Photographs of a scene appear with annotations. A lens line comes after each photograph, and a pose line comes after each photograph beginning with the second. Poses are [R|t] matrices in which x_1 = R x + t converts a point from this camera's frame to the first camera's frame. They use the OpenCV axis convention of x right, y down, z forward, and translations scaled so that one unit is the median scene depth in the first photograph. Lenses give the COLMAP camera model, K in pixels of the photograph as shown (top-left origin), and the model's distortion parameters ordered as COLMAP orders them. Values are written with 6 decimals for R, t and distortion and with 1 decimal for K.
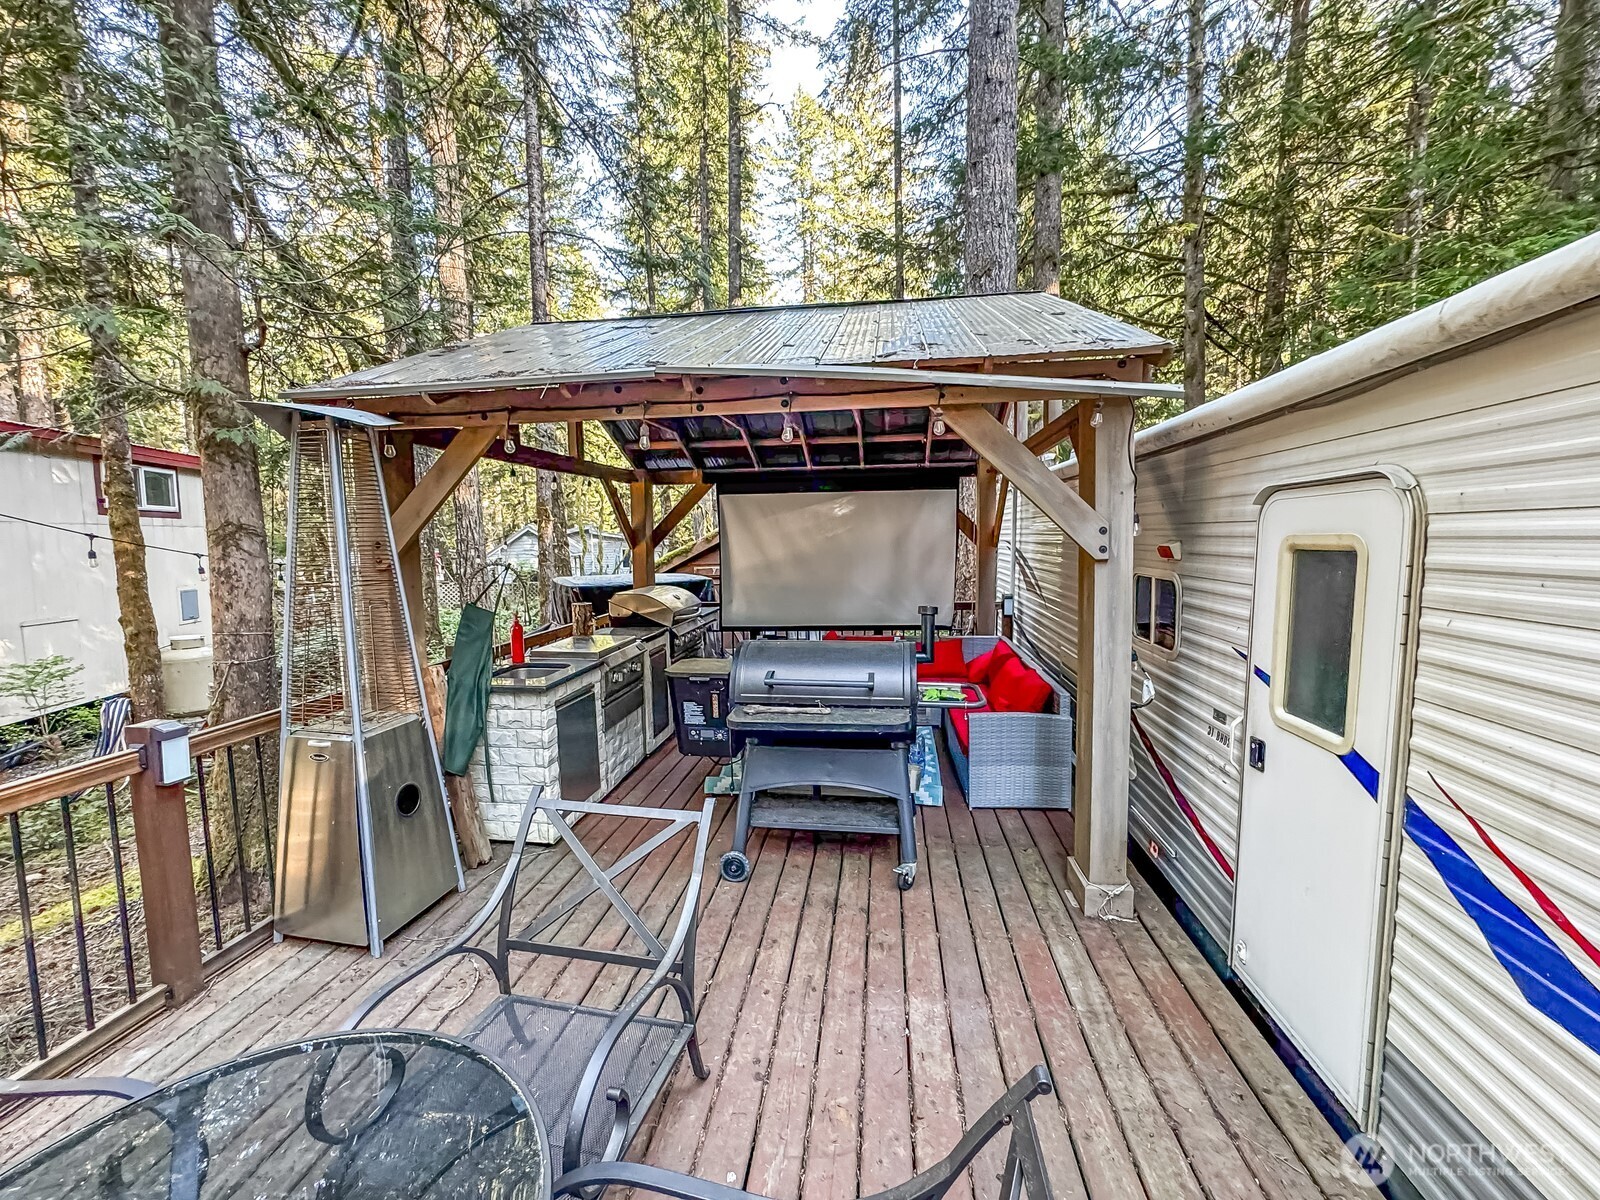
lens RADIAL K [[661.2, 0, 795.8], [0, 661.2, 598.3], [0, 0, 1]] dist [-0.029191, 0.011885]
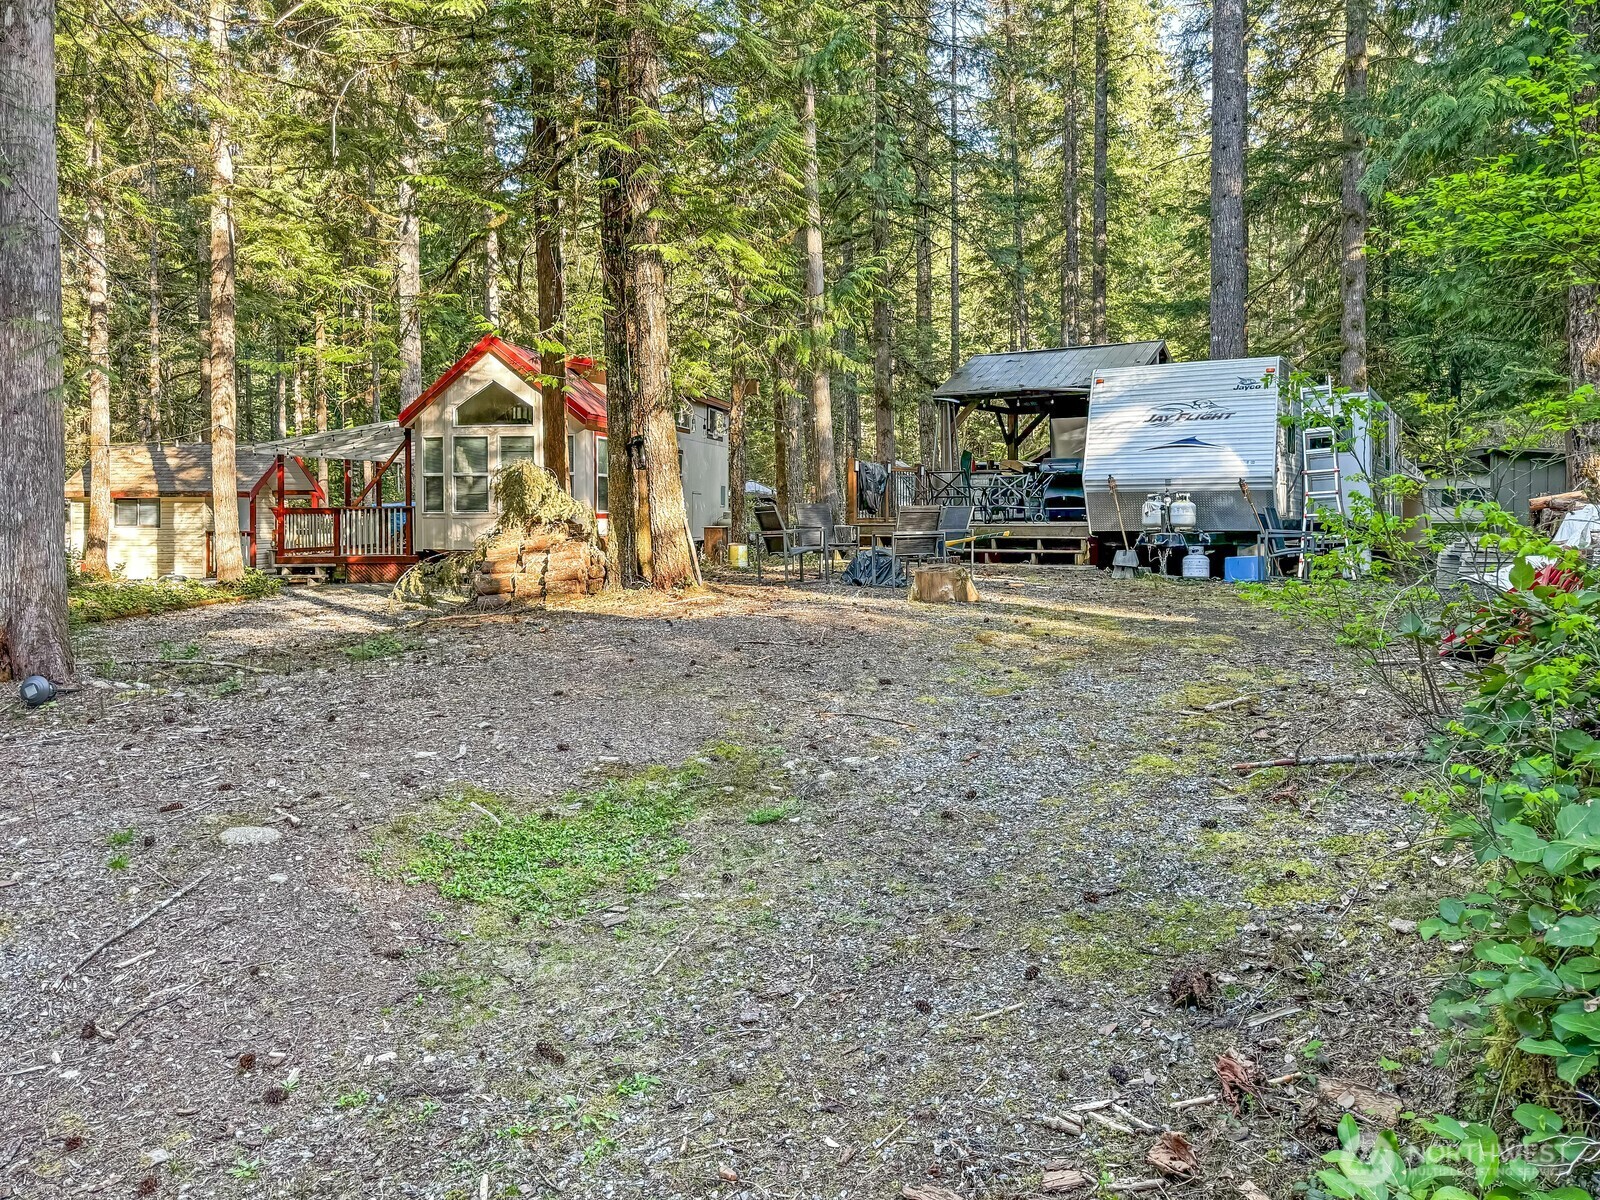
lens RADIAL K [[1175.4, 0, 790.5], [0, 1175.4, 530.0], [0, 0, 1]] dist [0.028346, 0.003723]
pose [[0.923877, 0.010204, -0.382553, 1.022498], [-0.038534, 0.997044, -0.066468, 0.875542], [0.380744, 0.076150, 0.921540, -5.027033]]
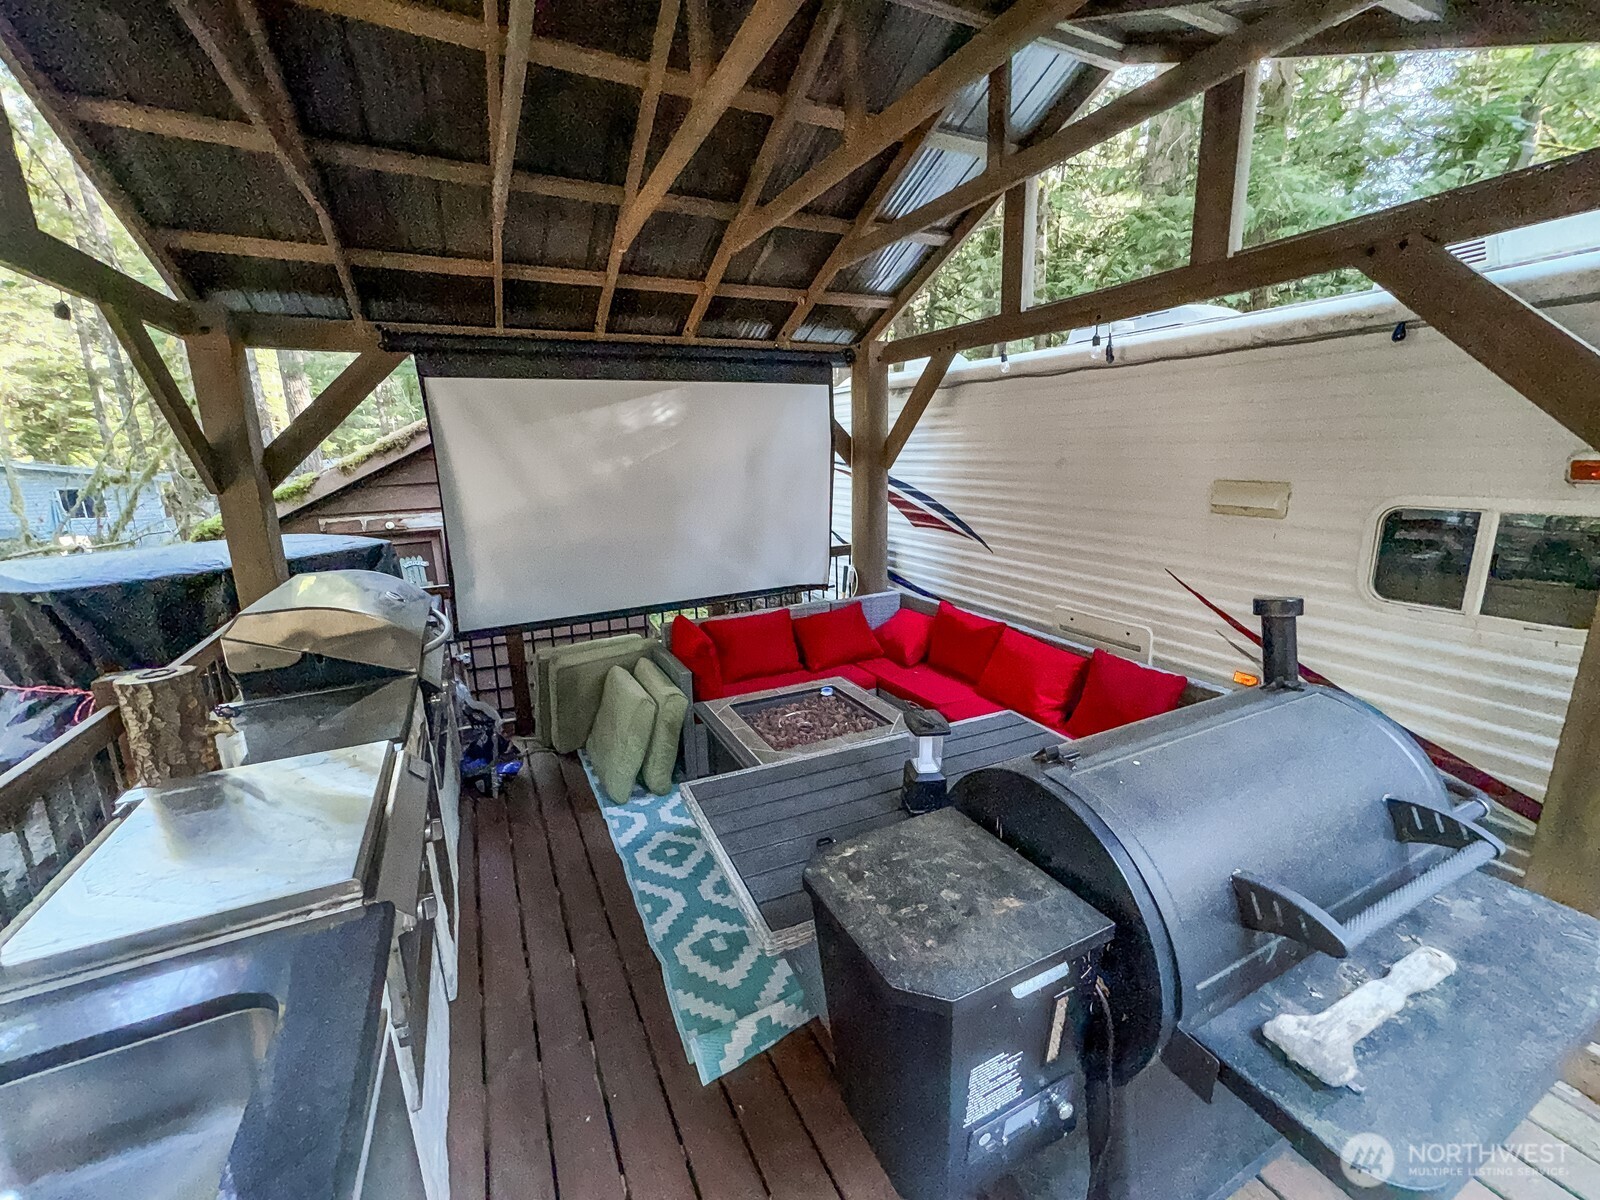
lens RADIAL K [[661.2, 0, 801.5], [0, 661.2, 596.4], [0, 0, 1]] dist [-0.029191, 0.011885]
pose [[0.823191, -0.128423, 0.553050, -0.337044], [0.065735, 0.989090, 0.131832, -0.072652], [-0.563946, -0.072169, 0.822652, 0.798061]]
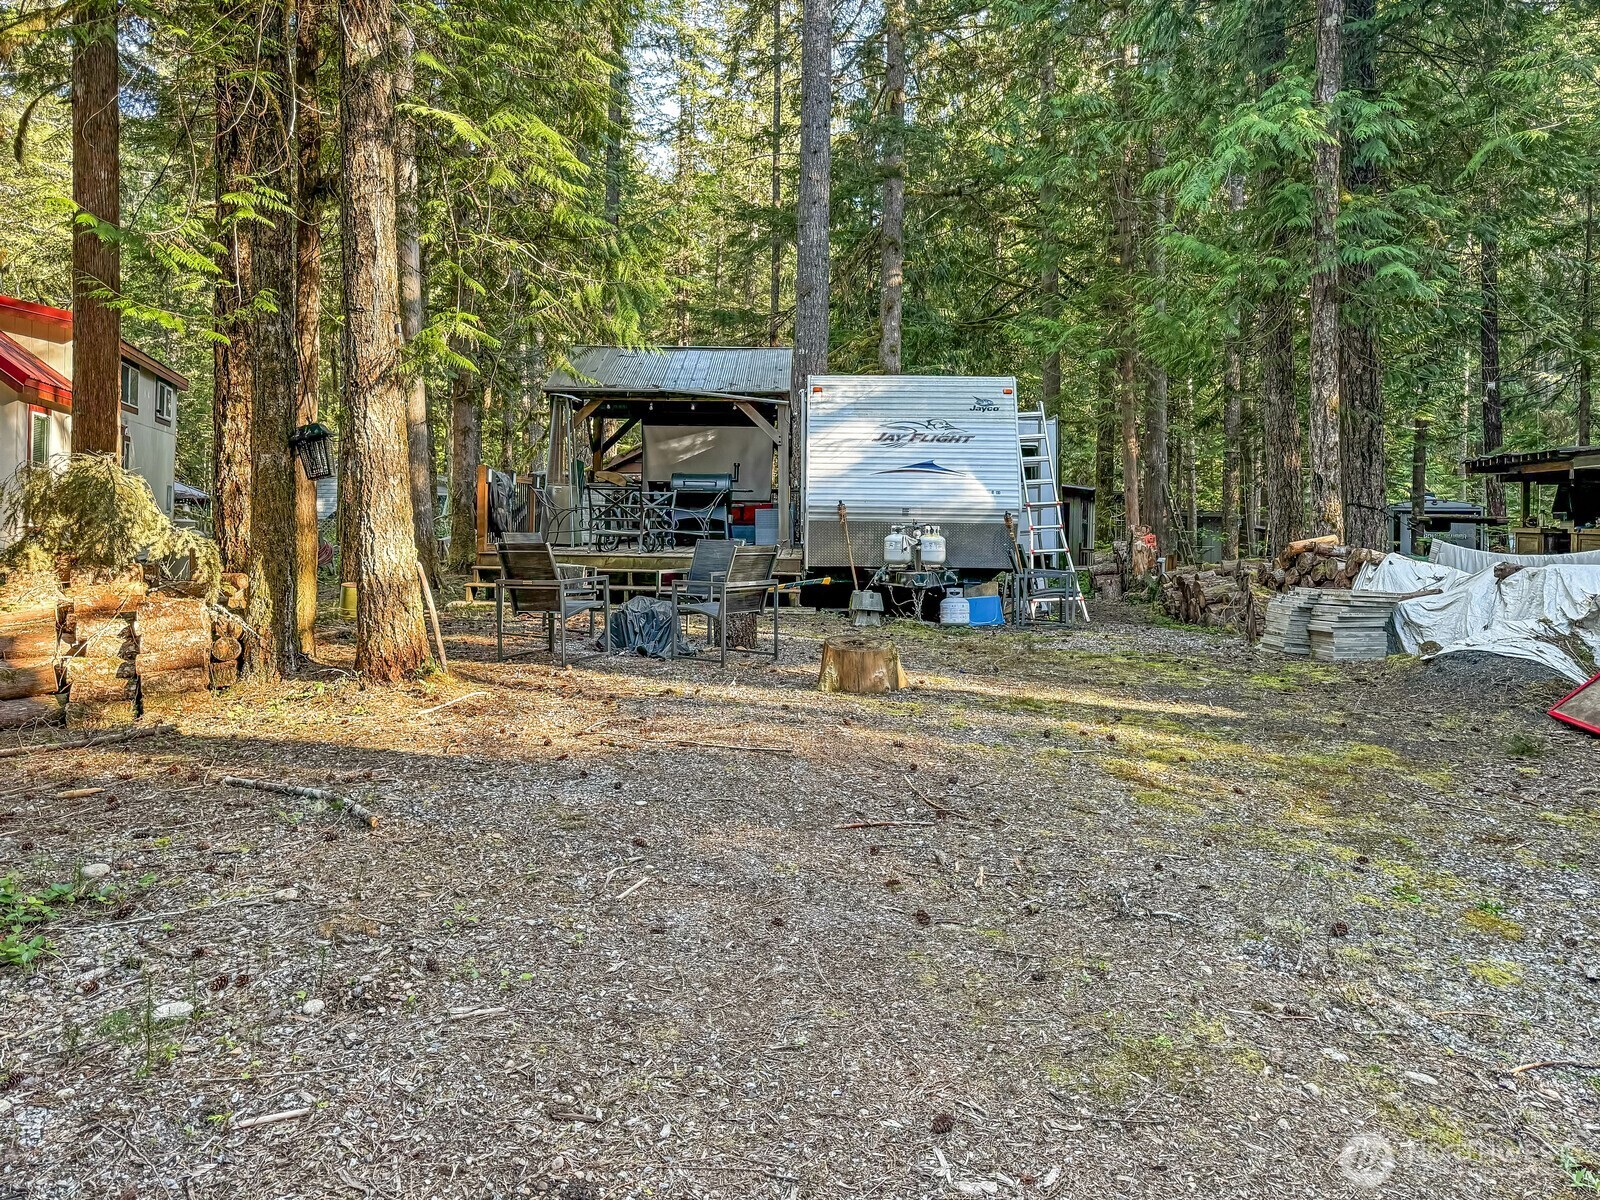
lens RADIAL K [[1175.4, 0, 786.3], [0, 1175.4, 529.7], [0, 0, 1]] dist [0.028346, 0.003723]
pose [[0.992443, 0.024111, 0.120317, -0.211504], [-0.014350, 0.996583, -0.081343, 0.723180], [-0.121868, 0.079002, 0.989397, -4.157440]]
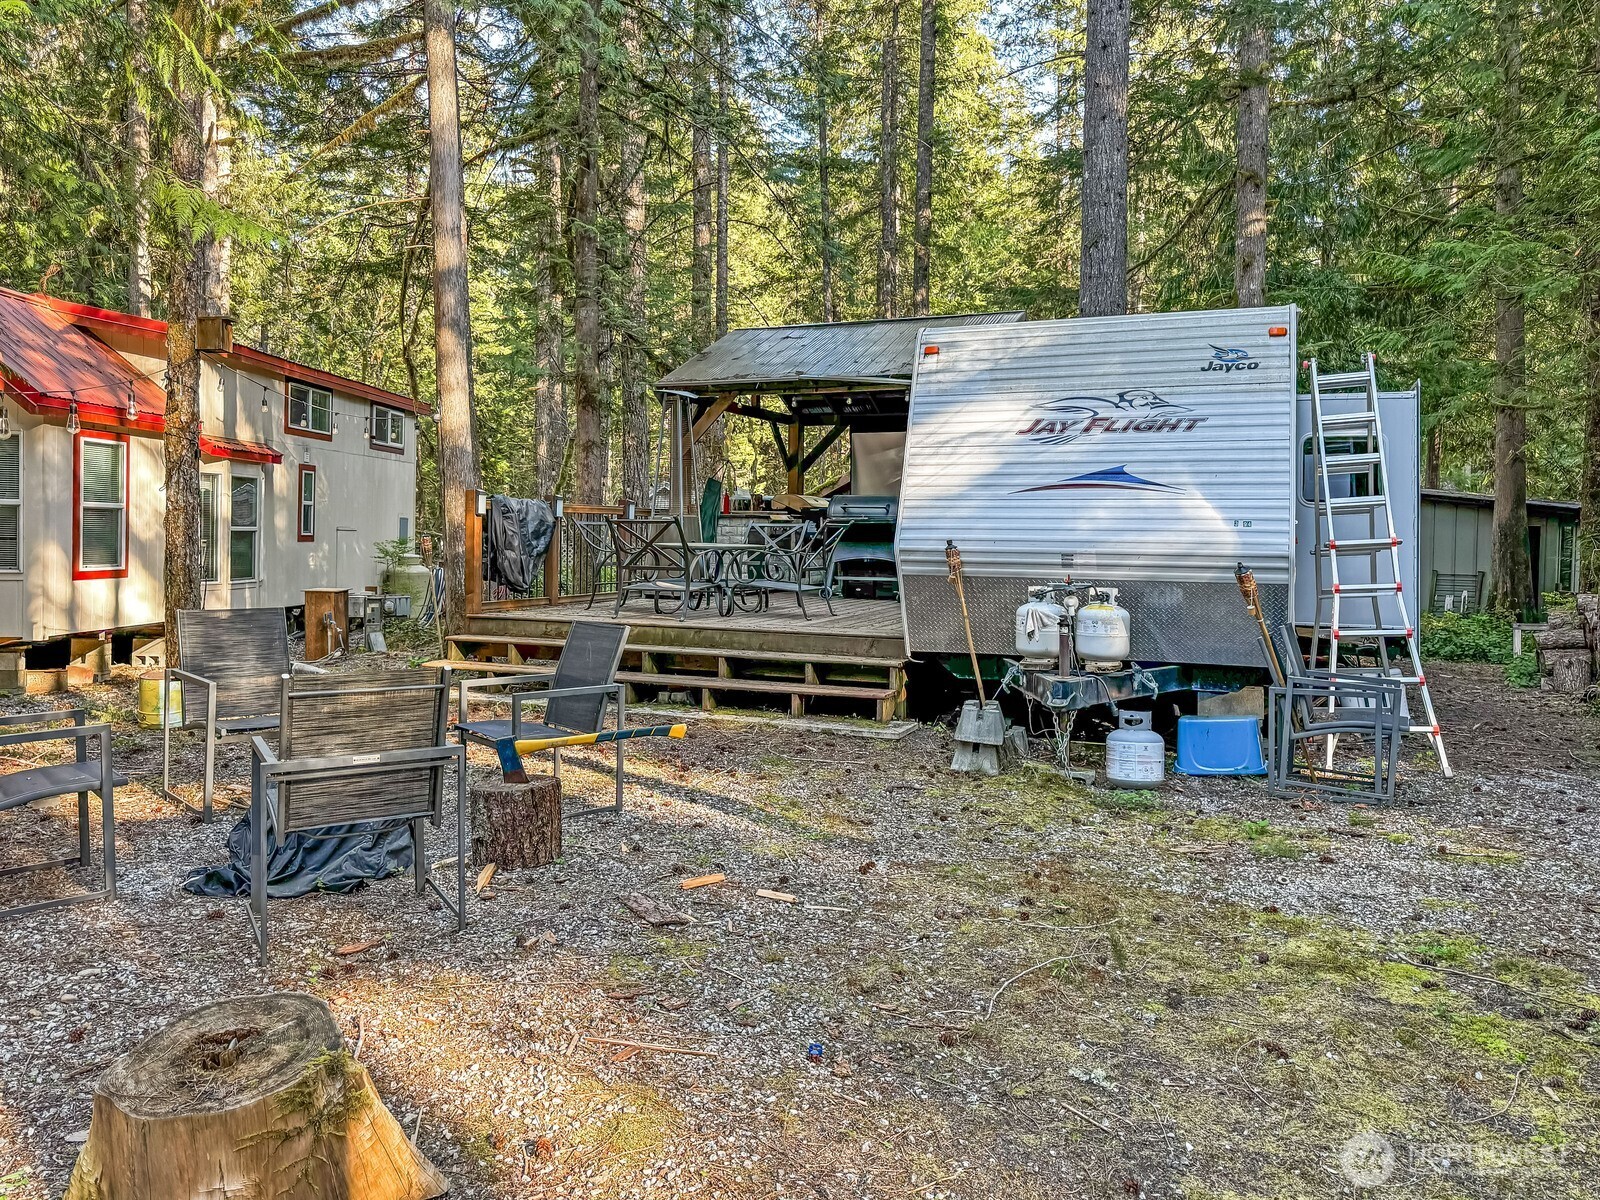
lens RADIAL K [[1175.4, 0, 804.4], [0, 1175.4, 562.6], [0, 0, 1]] dist [0.028346, 0.003723]
pose [[0.973412, 0.026034, -0.227579, 0.657238], [-0.041370, 0.997164, -0.062877, 0.504609], [0.225297, 0.070620, 0.971727, -2.578996]]
